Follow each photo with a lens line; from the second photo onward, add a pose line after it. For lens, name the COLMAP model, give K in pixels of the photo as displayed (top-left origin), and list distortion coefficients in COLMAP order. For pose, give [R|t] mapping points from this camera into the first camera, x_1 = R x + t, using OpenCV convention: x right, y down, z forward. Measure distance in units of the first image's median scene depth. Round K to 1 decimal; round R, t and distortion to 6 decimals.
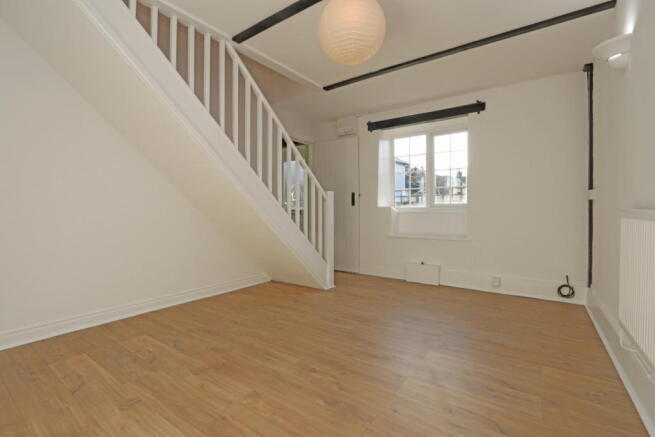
lens RADIAL K [[301.0, 0, 325.5], [0, 301.0, 212.6], [0, 0, 1]] dist [-0.017746, 0.002888]
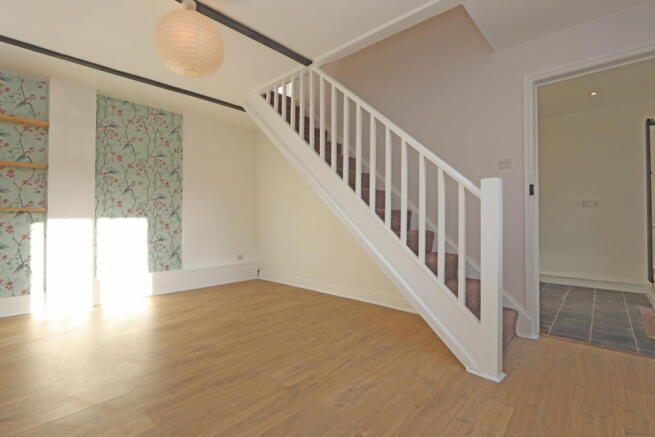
lens RADIAL K [[301.0, 0, 325.4], [0, 301.0, 221.7], [0, 0, 1]] dist [-0.017746, 0.002888]
pose [[-0.112620, -0.004270, -0.993629, 0.770743], [-0.021647, 0.999764, -0.001843, 0.007286], [0.993402, 0.021301, -0.112685, 1.166793]]
